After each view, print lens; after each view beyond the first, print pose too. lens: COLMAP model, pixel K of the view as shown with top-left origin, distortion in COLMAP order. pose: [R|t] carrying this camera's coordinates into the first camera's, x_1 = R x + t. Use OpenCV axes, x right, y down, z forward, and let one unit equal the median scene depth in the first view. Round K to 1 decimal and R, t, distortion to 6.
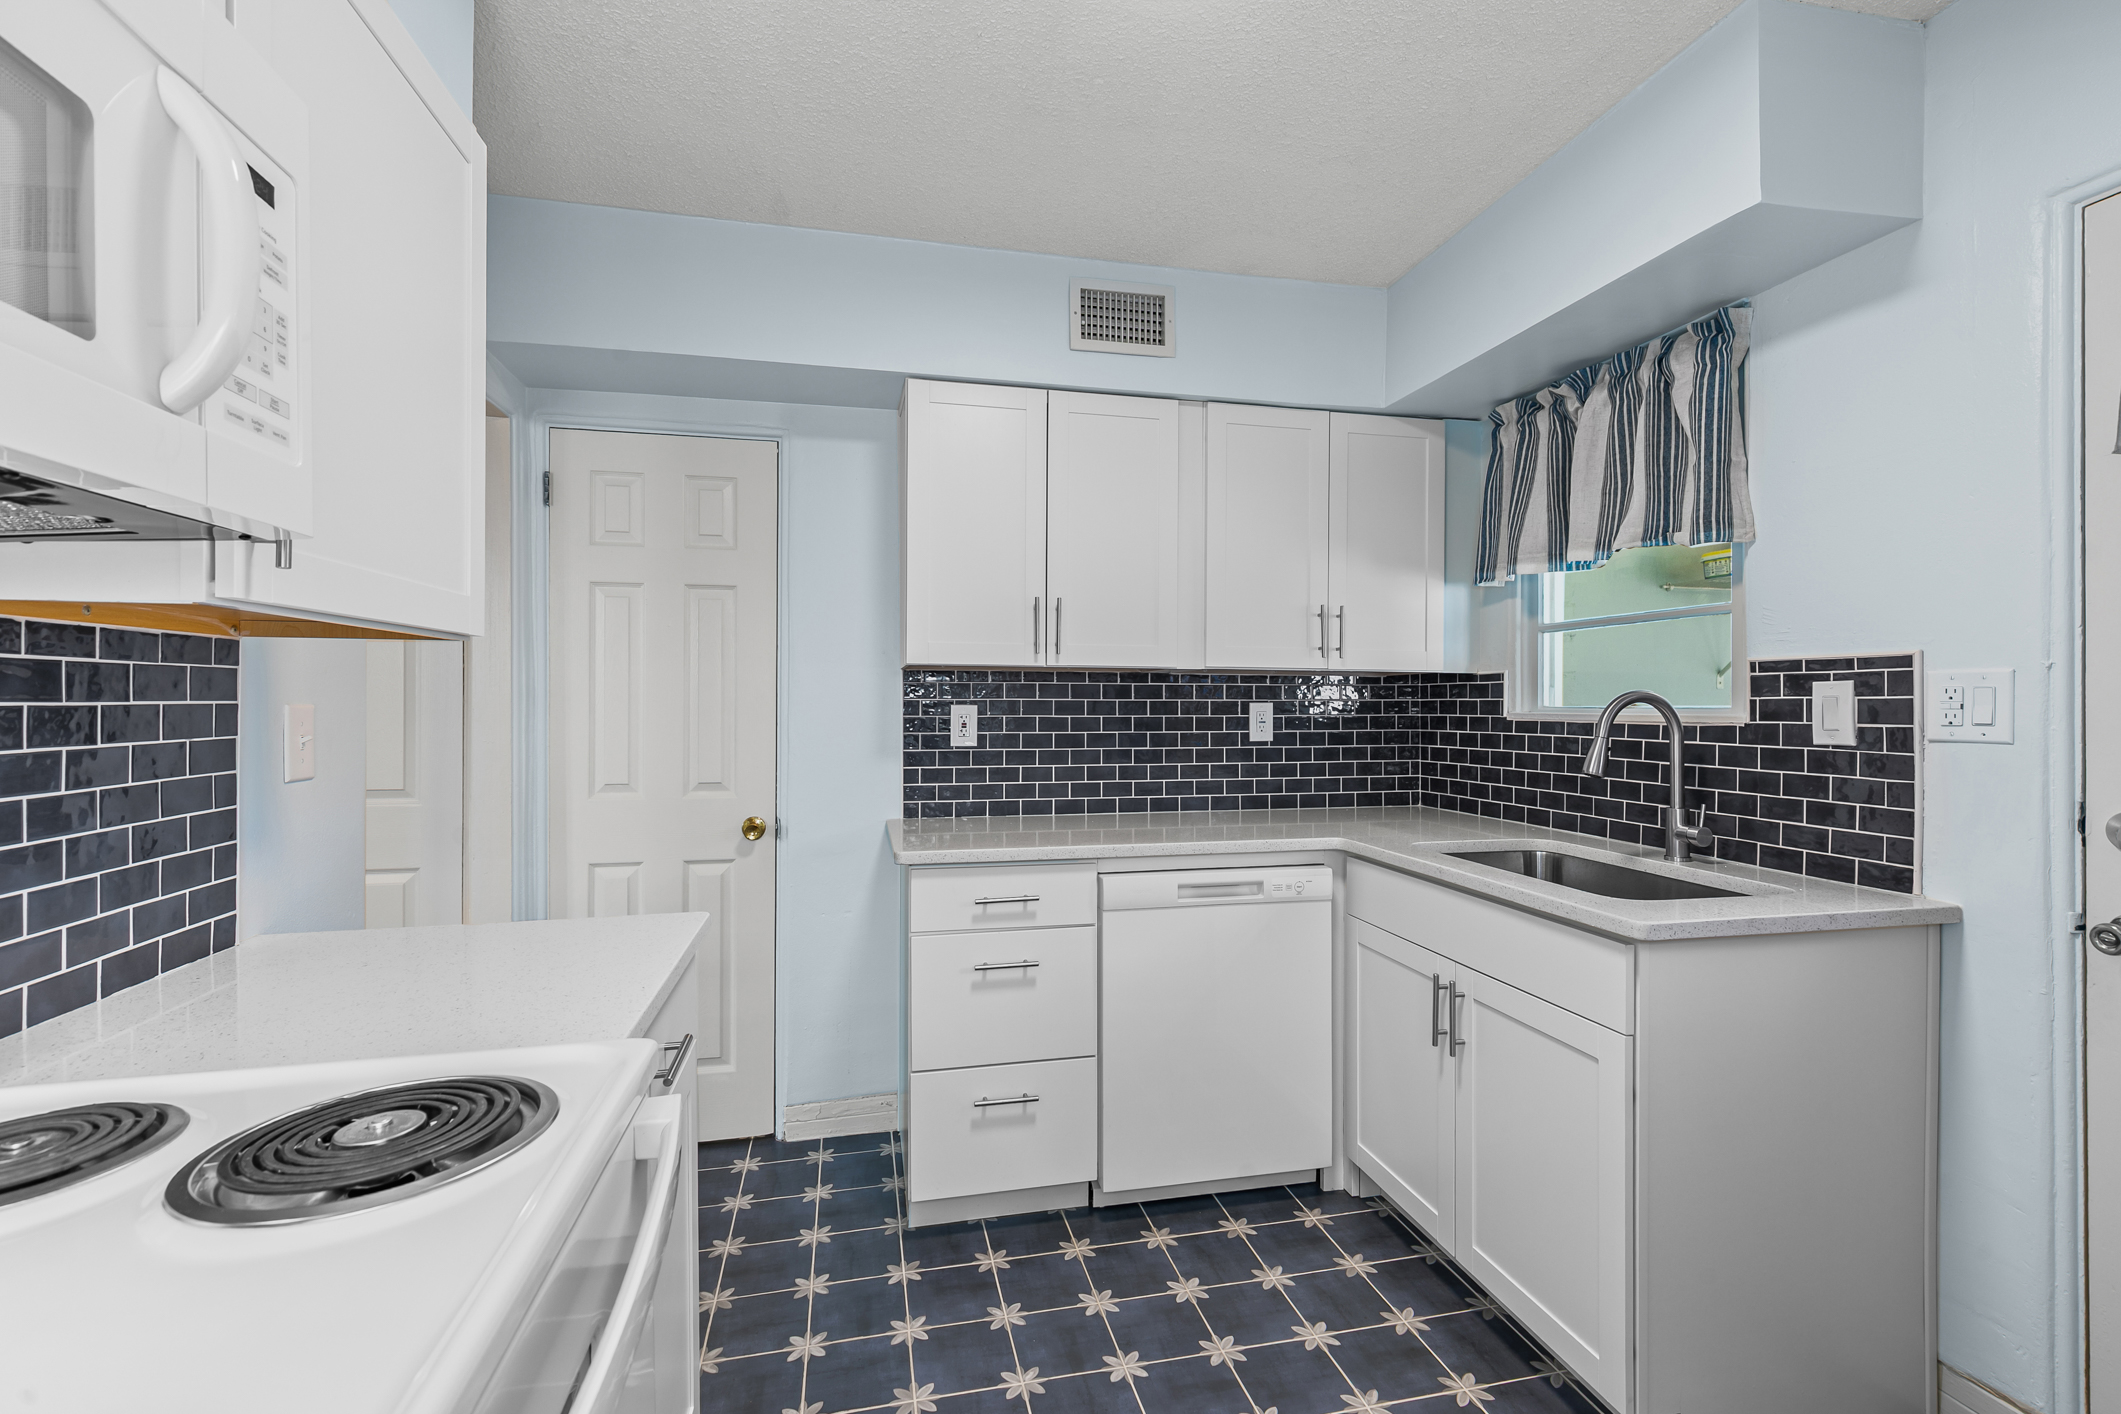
lens RADIAL K [[947.8, 0, 1064.8], [0, 947.8, 705.8], [0, 0, 1]] dist [0.005071, -0.001583]
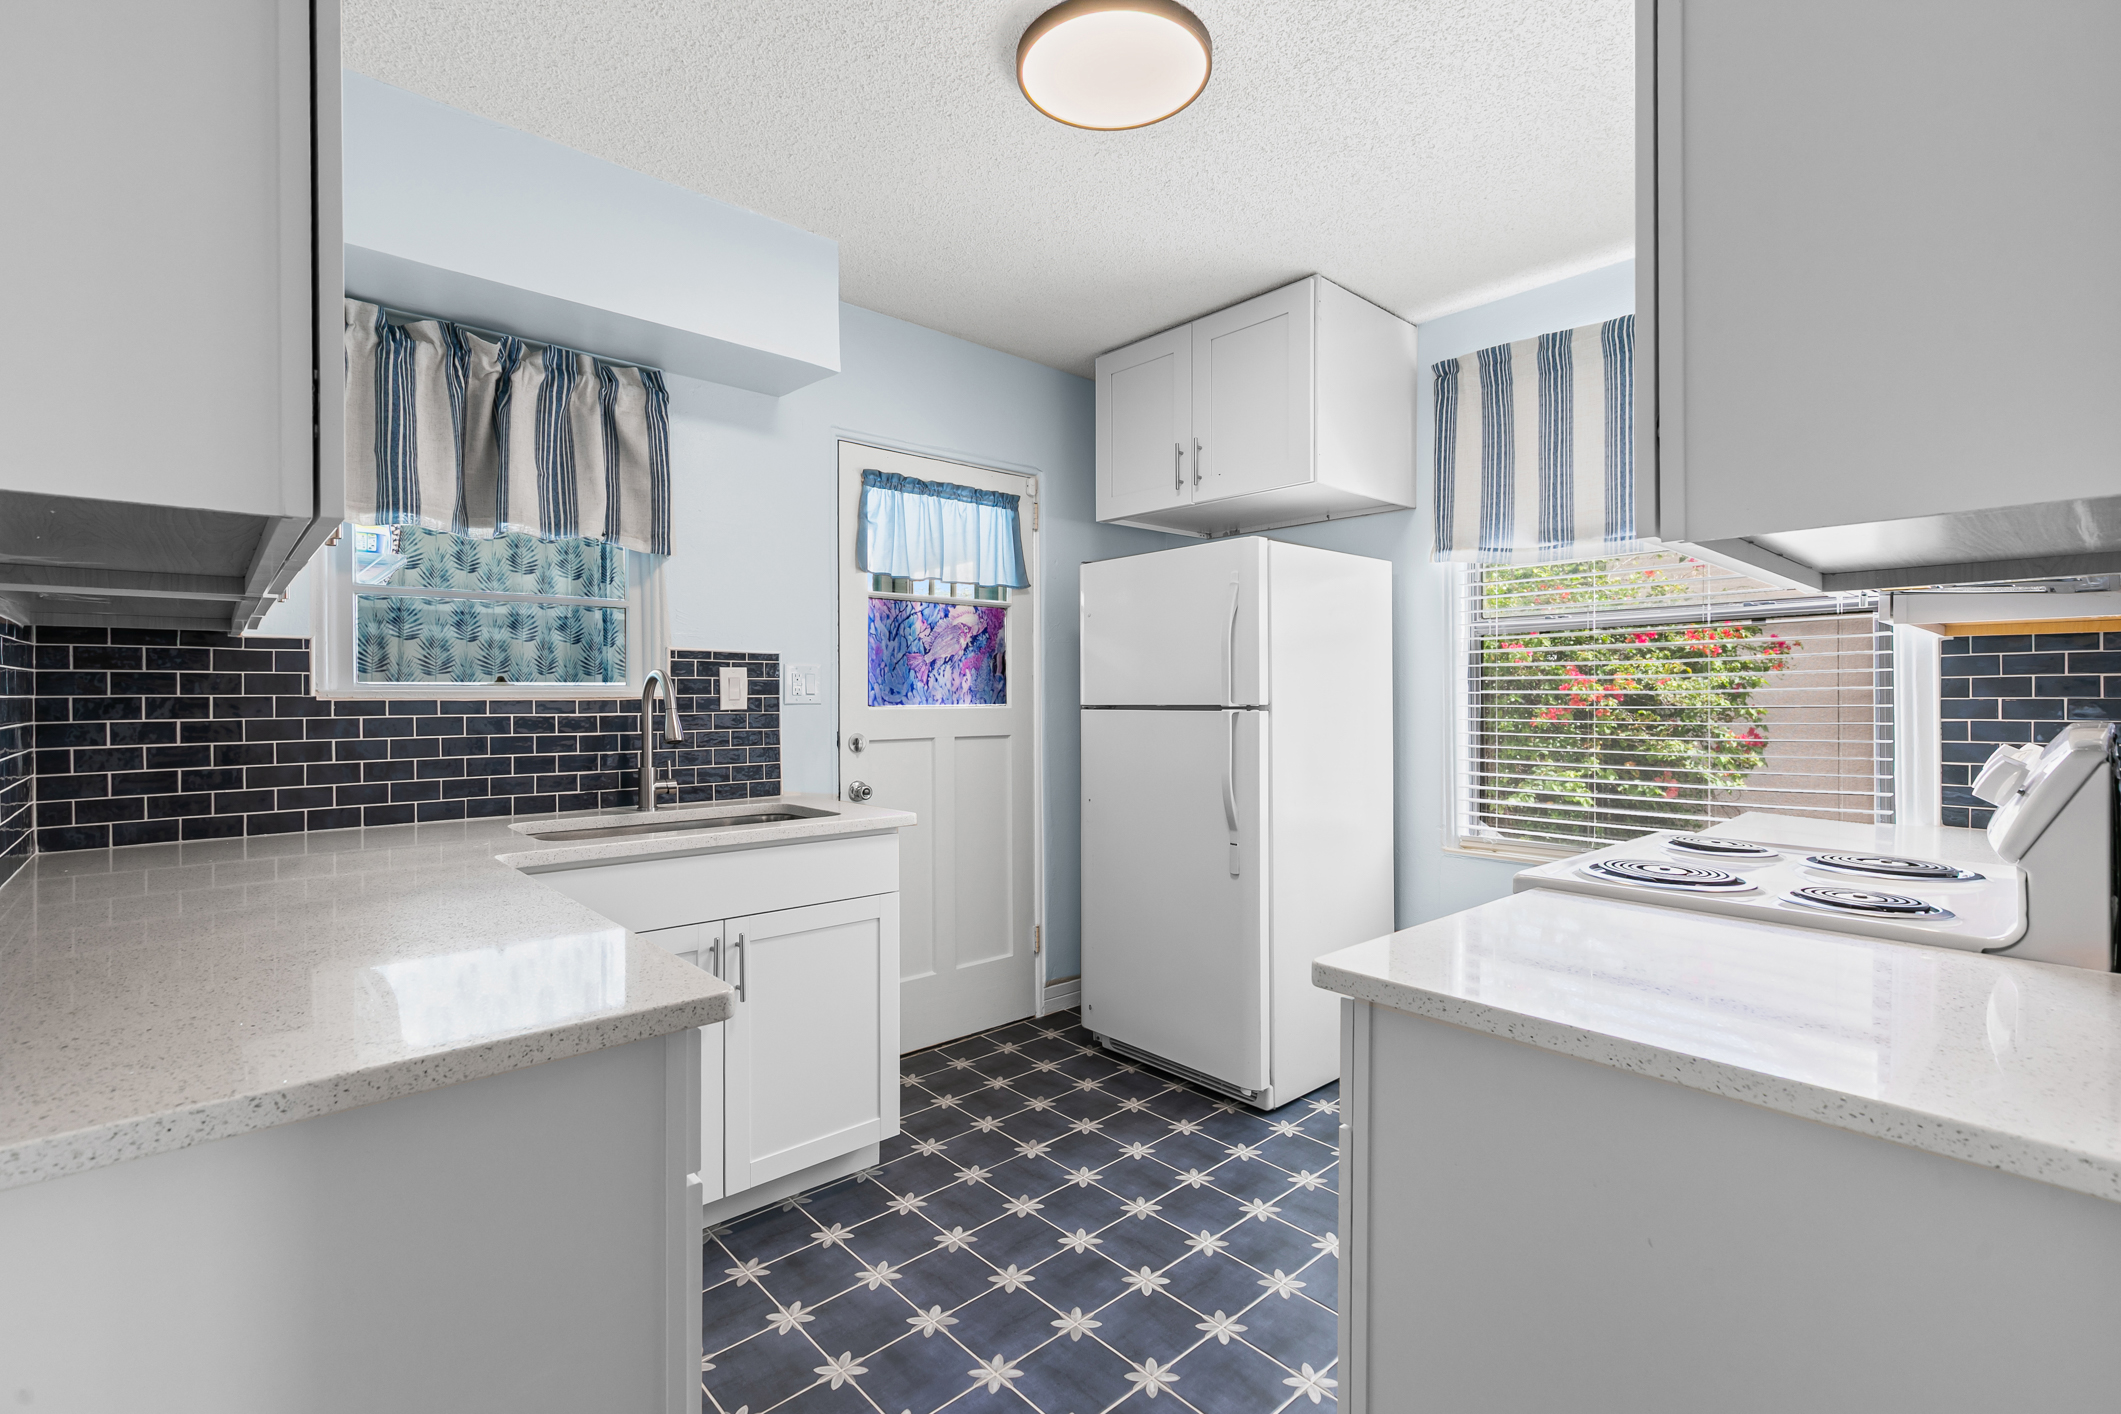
lens RADIAL K [[947.8, 0, 1063.7], [0, 947.8, 700.1], [0, 0, 1]] dist [0.005071, -0.001583]
pose [[-0.495327, 0.001937, 0.868705, -0.725573], [0.007875, 0.999966, 0.002260, 0.025544], [-0.868671, 0.007960, -0.495325, 1.233949]]
